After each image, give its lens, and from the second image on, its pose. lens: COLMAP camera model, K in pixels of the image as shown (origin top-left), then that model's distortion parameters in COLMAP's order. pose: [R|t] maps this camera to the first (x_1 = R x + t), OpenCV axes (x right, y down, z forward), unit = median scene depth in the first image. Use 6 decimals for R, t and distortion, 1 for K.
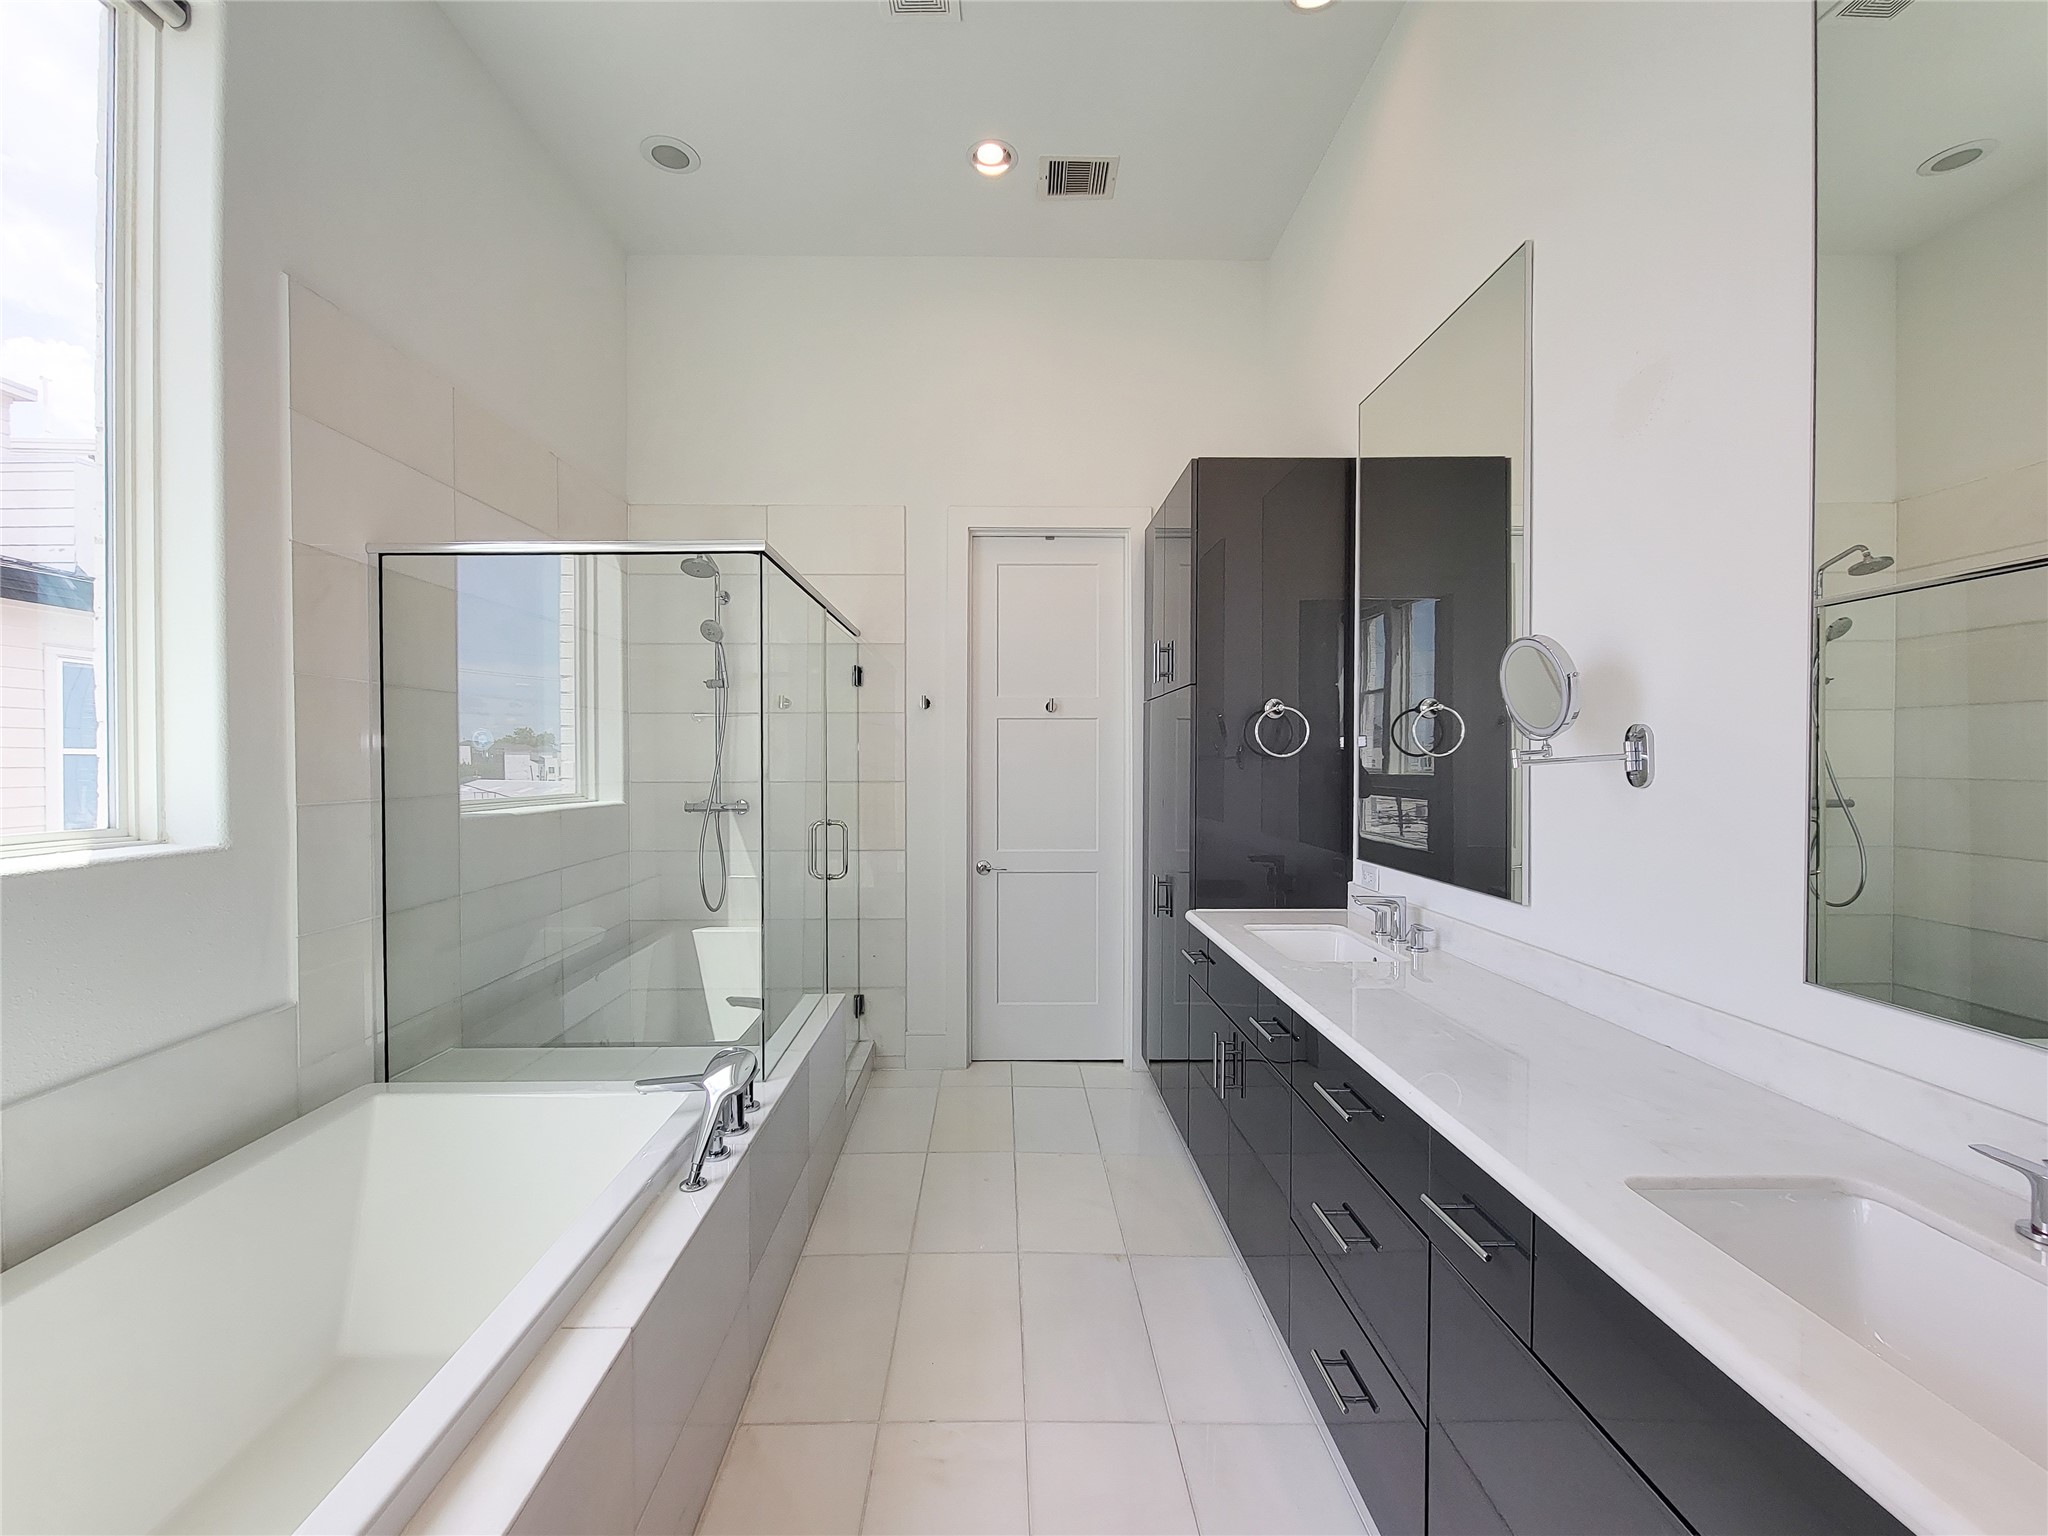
lens RADIAL K [[847.0, 0, 1009.2], [0, 847.0, 766.6], [0, 0, 1]] dist [0.005851, -0.002649]
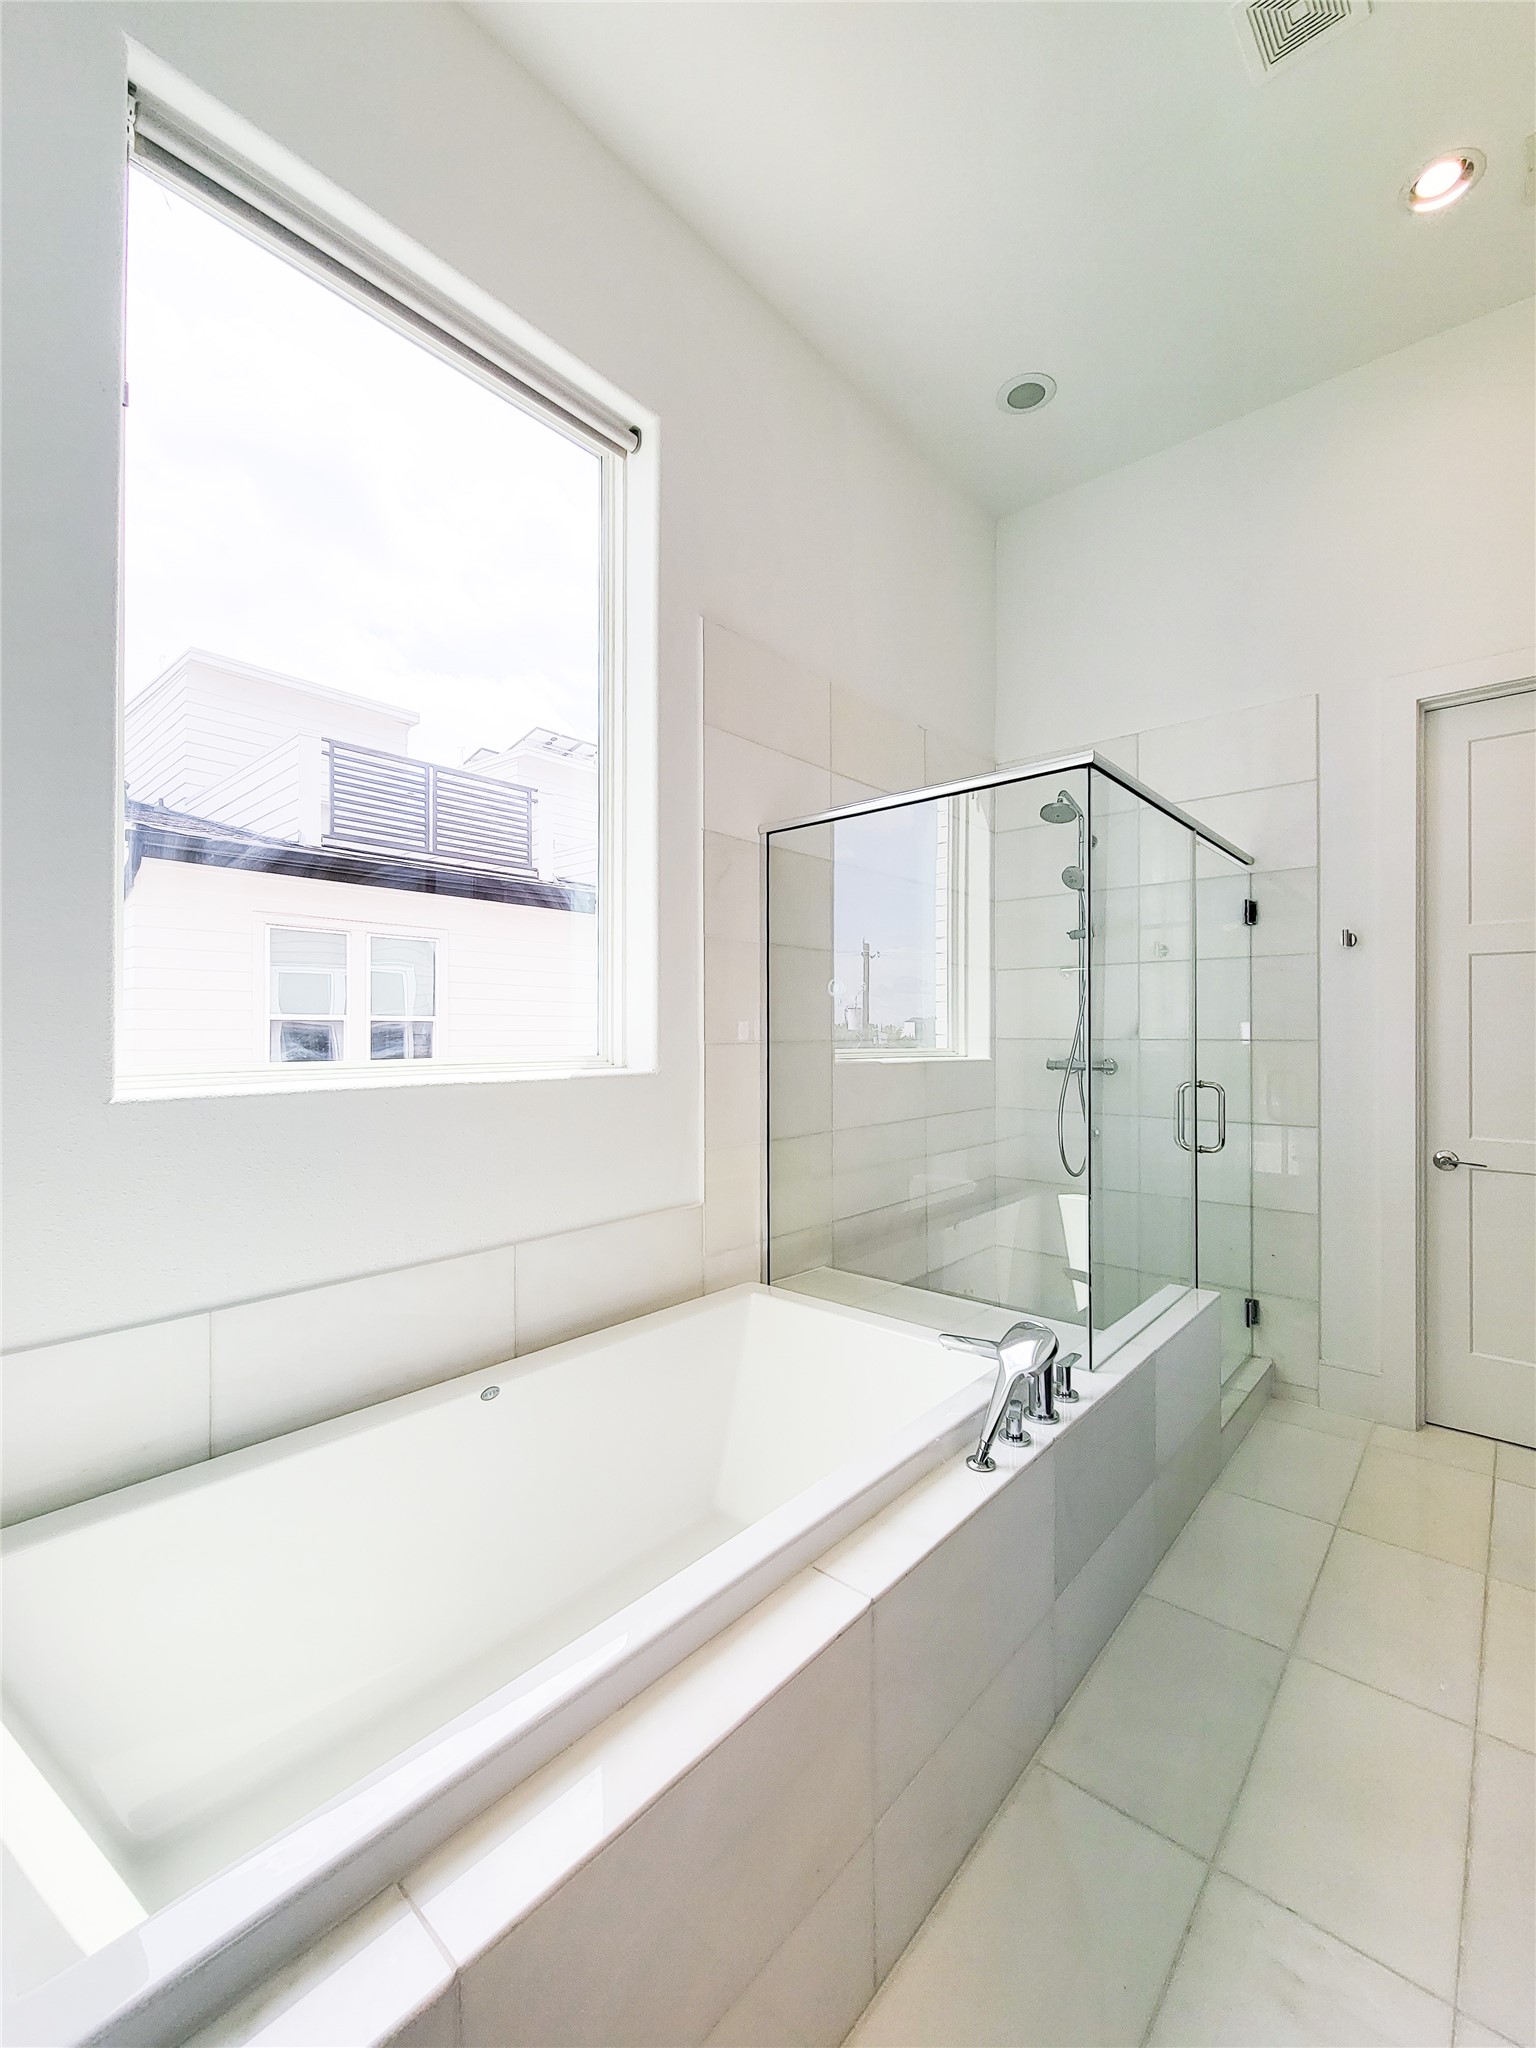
lens RADIAL K [[847.0, 0, 781.2], [0, 847.0, 1024.4], [0, 0, 1]] dist [0.005851, -0.002649]
pose [[0.747321, -0.003850, -0.664452, 0.036446], [-0.007470, 0.999871, -0.014196, 0.021594], [0.664421, 0.015573, 0.747196, 0.093967]]
